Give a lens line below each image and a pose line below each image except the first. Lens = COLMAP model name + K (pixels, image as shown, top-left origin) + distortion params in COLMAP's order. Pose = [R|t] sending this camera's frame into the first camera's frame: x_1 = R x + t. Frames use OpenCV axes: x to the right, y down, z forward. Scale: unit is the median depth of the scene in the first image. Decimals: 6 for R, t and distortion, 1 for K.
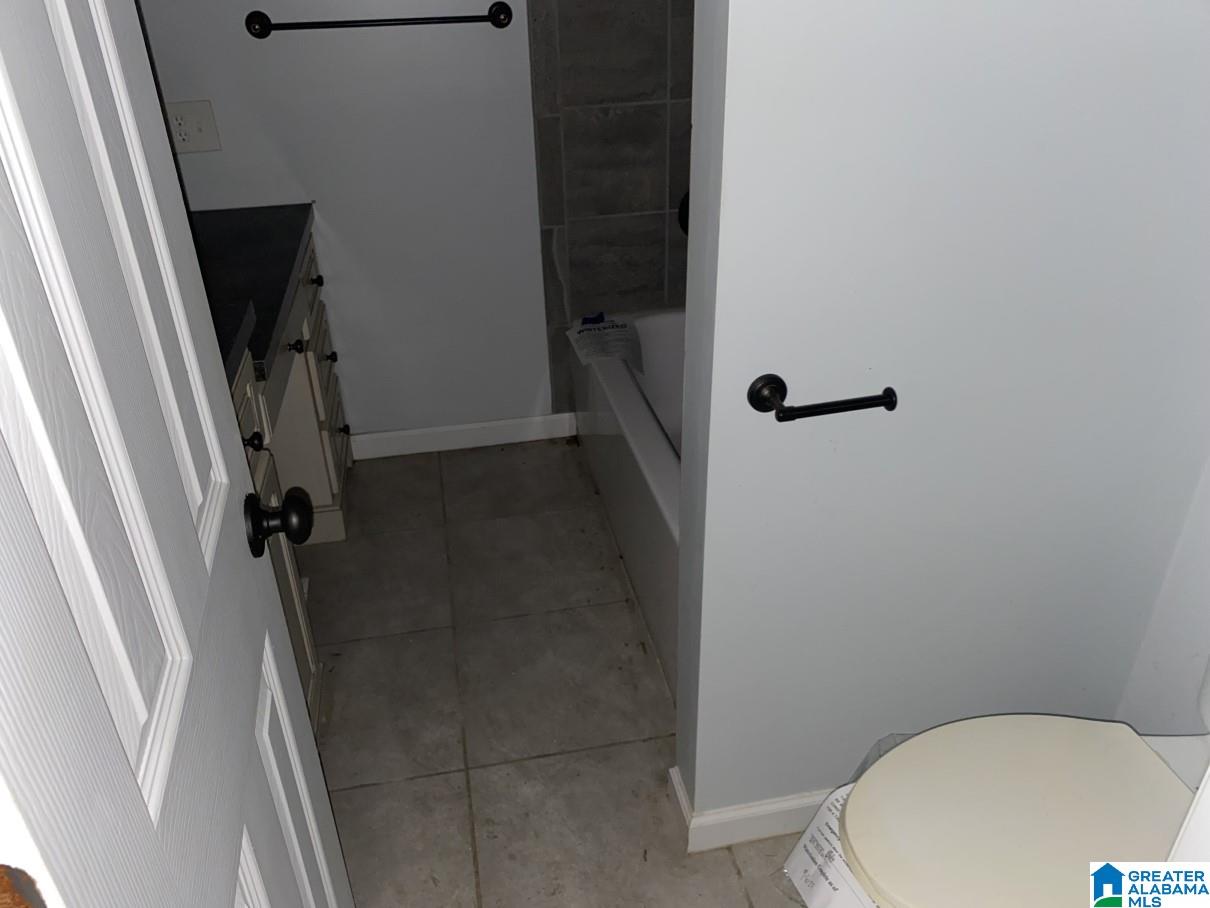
lens RADIAL K [[920.3, 0, 609.3], [0, 920.3, 479.8], [0, 0, 1]] dist [0.157334, -0.471468]
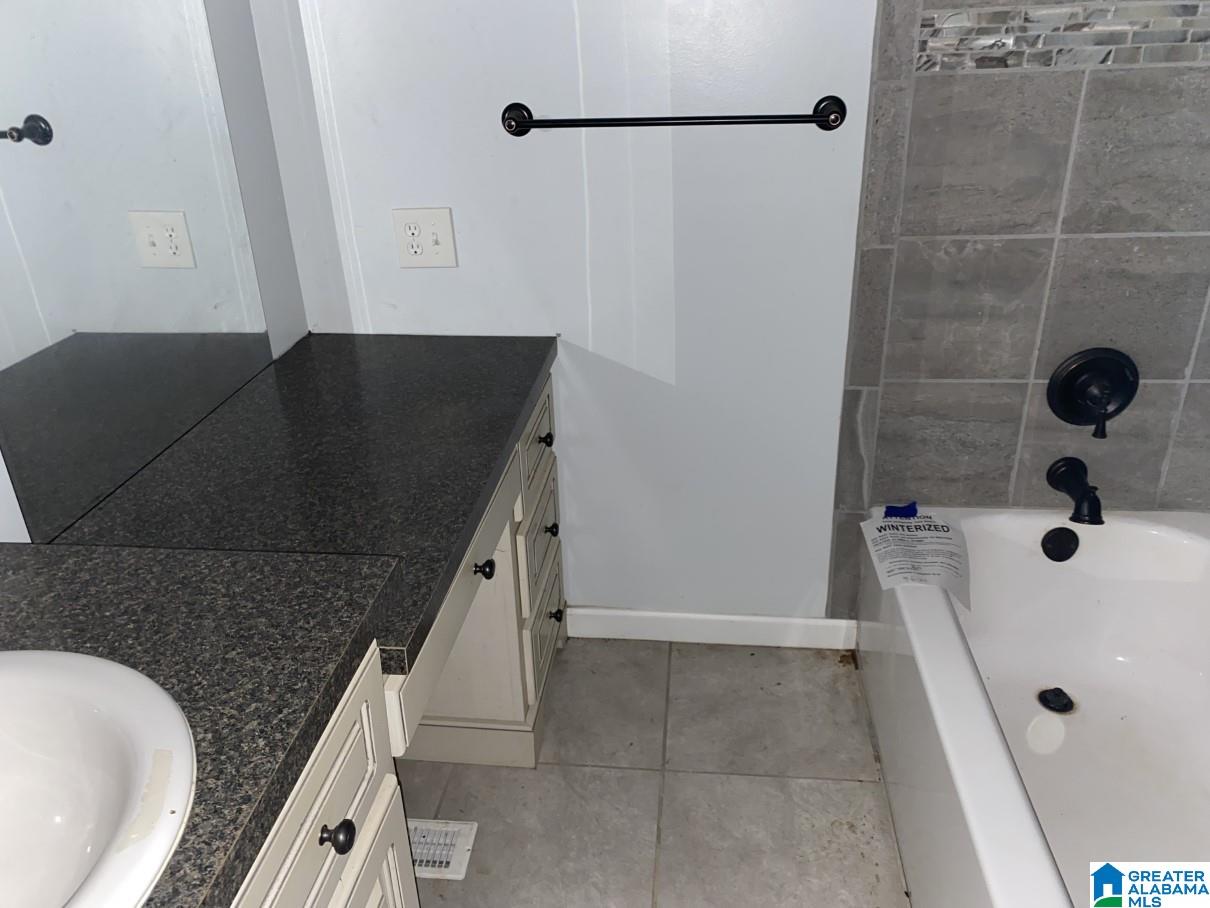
lens RADIAL K [[916.2, 0, 605.0], [0, 916.2, 454.0], [0, 0, 1]] dist [0.003690, -0.002089]
pose [[0.953710, 0.120828, -0.275385, -0.047983], [-0.141970, 0.988164, -0.058102, -0.147642], [0.265106, 0.094508, 0.959577, 0.250506]]
